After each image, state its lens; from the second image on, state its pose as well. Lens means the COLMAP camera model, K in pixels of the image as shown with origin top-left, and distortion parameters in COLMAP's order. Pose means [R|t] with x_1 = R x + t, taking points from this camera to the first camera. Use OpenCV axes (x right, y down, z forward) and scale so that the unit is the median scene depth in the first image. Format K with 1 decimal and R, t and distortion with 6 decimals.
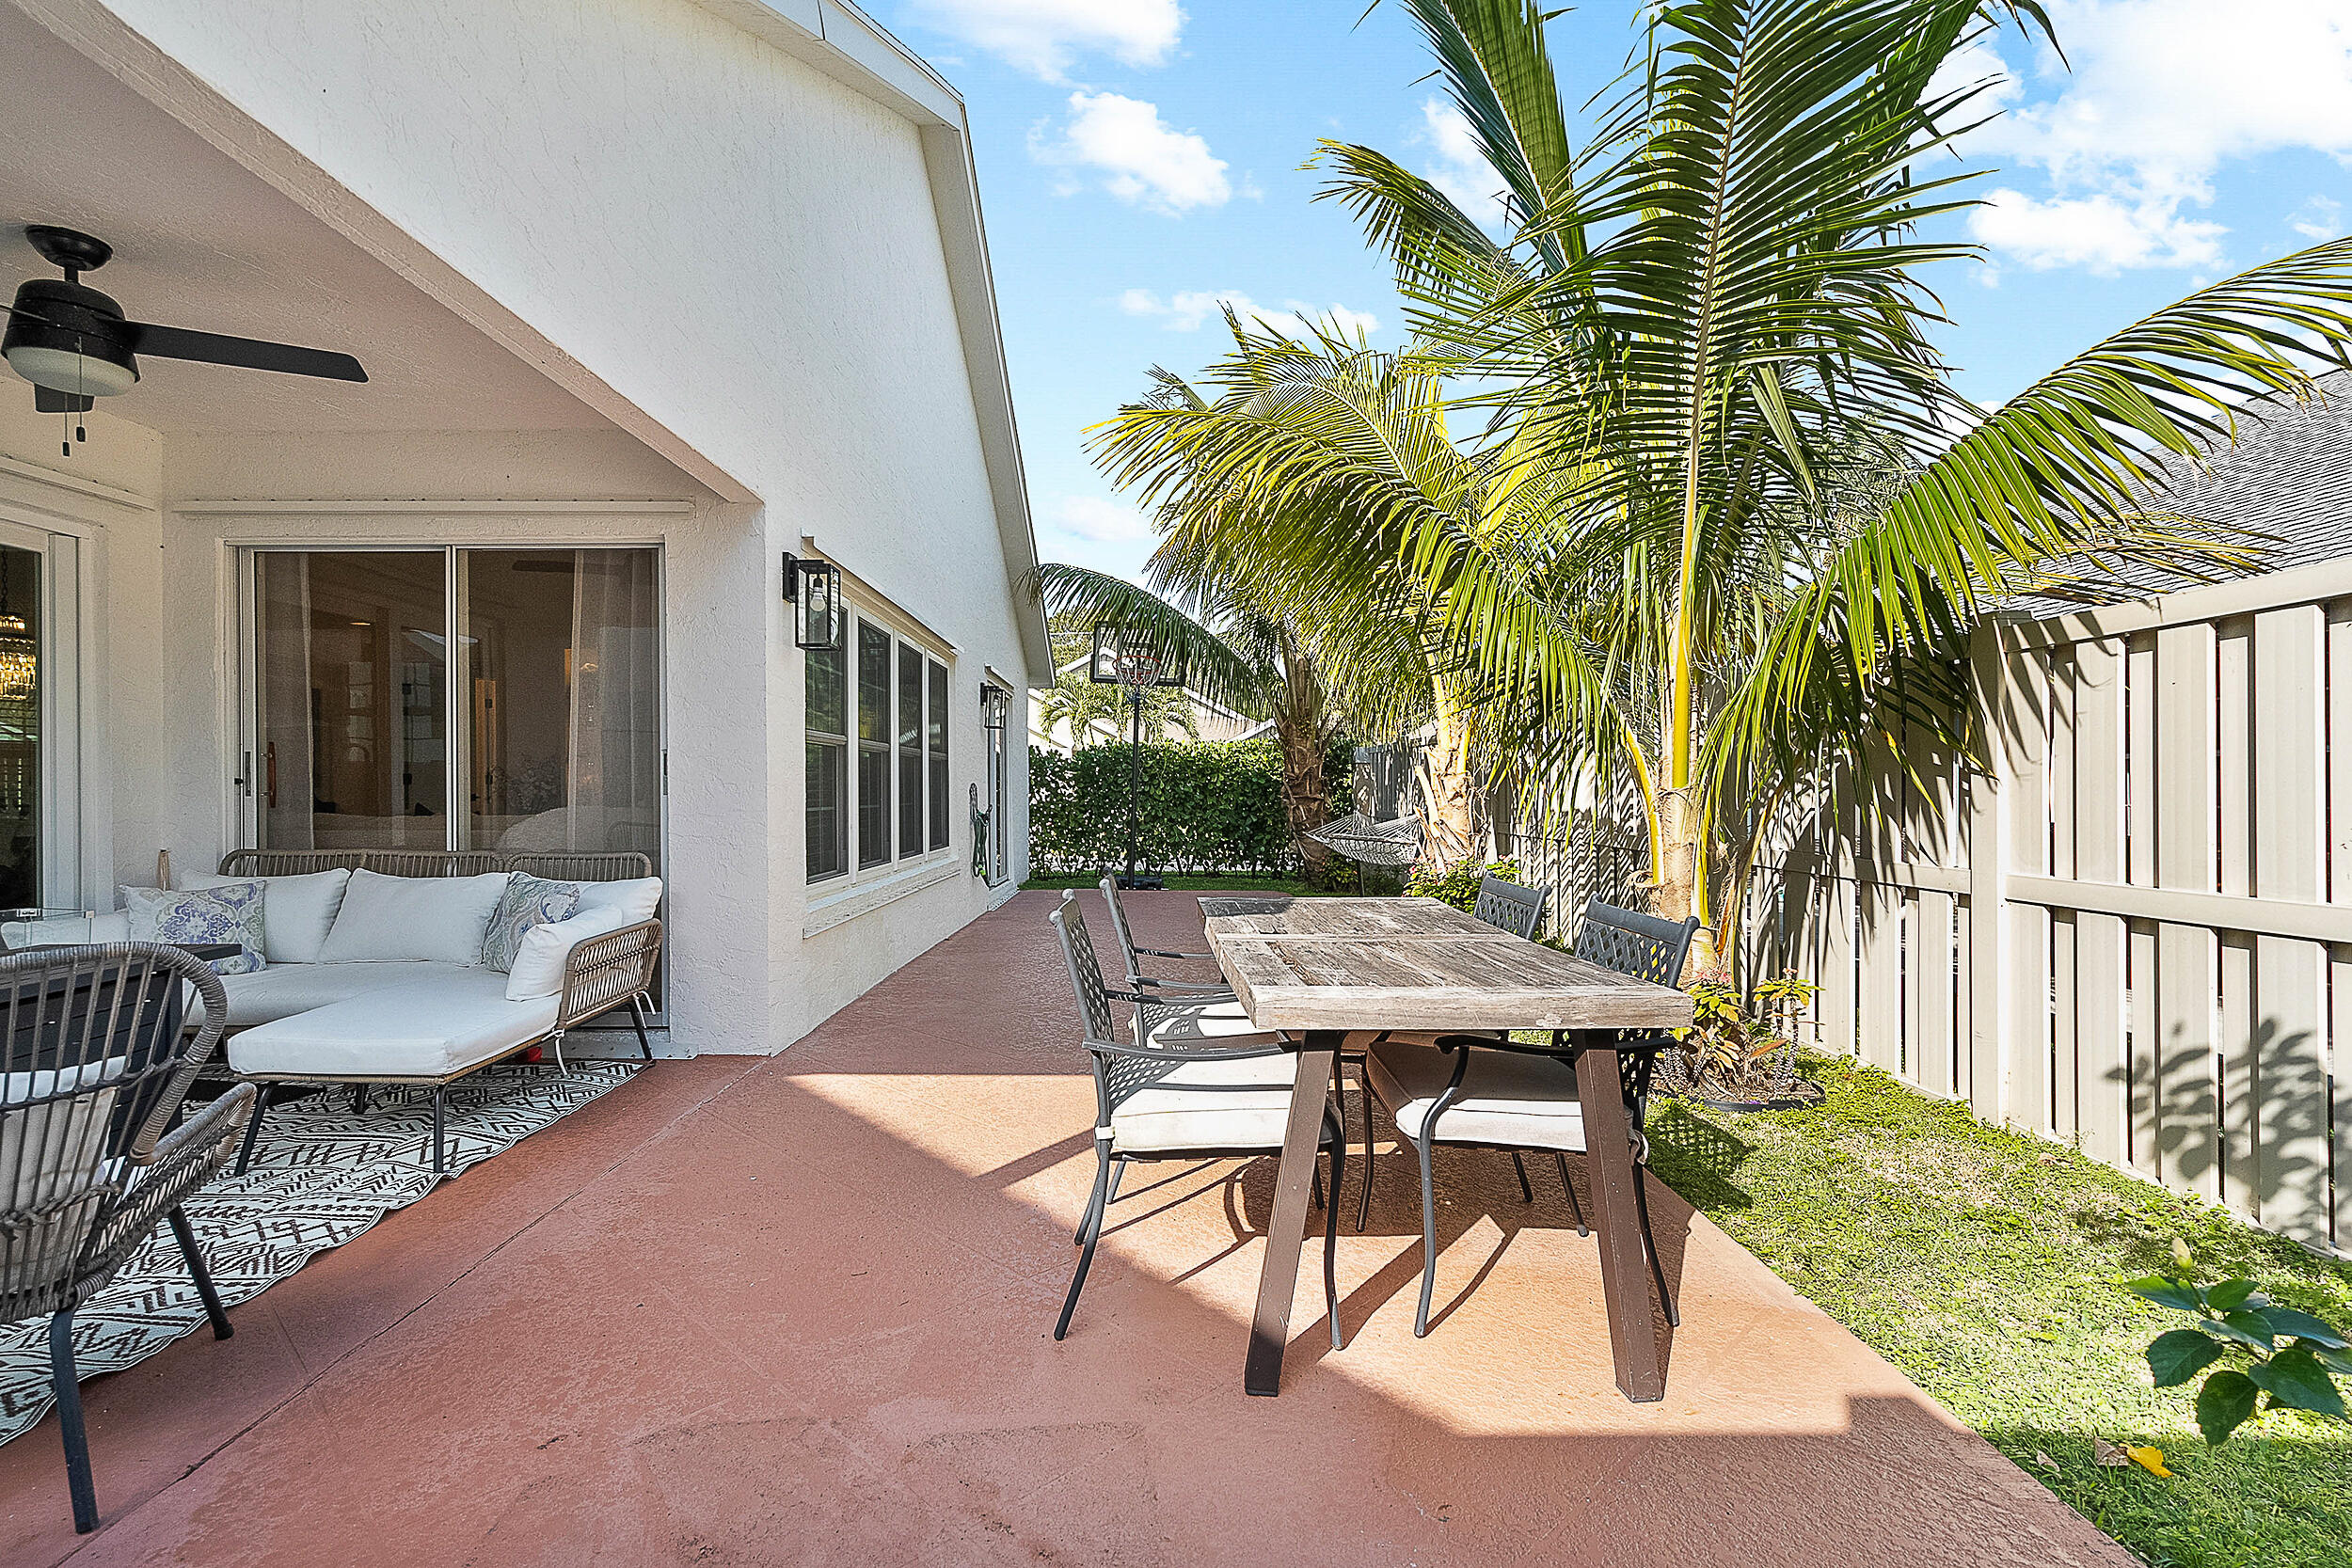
lens RADIAL K [[1070.6, 0, 1136.6], [0, 1070.6, 791.7], [0, 0, 1]] dist [-0.008254, 0.000883]
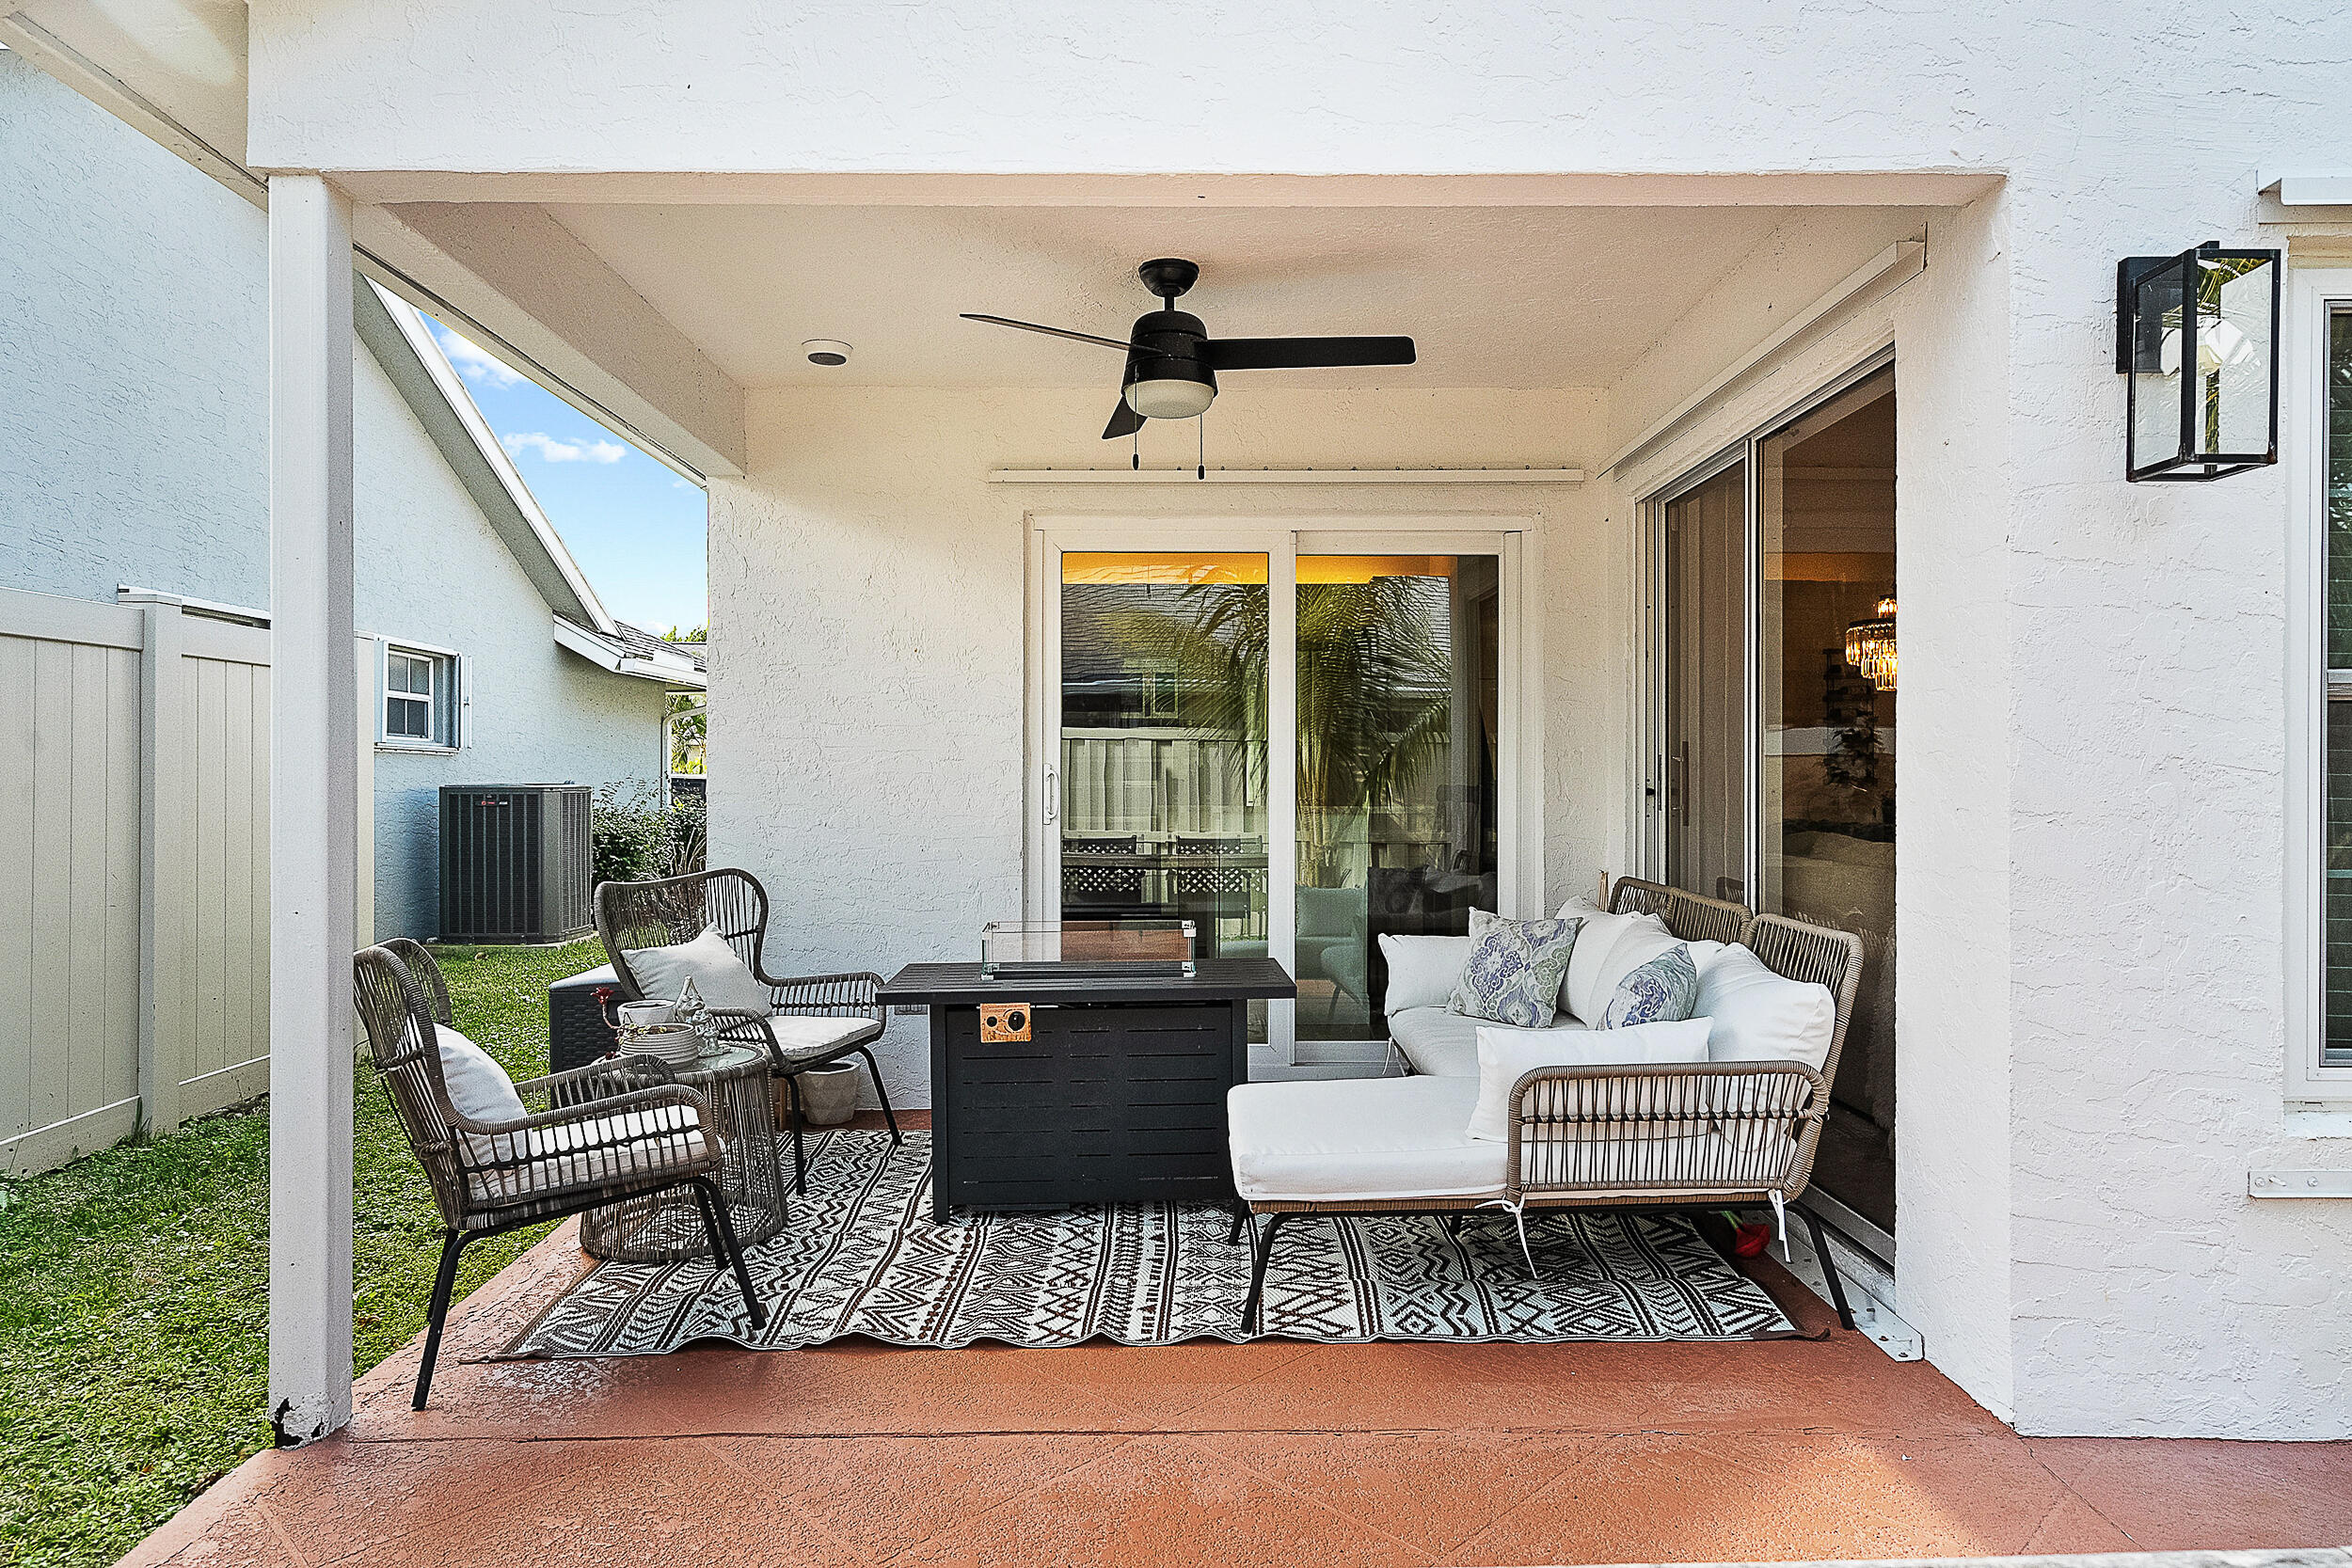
lens RADIAL K [[1422.4, 0, 1181.3], [0, 1422.4, 789.0], [0, 0, 1]] dist [-0.002173, -0.001186]
pose [[0.016842, 0.006668, -0.999836, 0.256264], [-0.001100, 0.999977, 0.006651, -0.021565], [0.999858, 0.000988, 0.016849, 0.699210]]
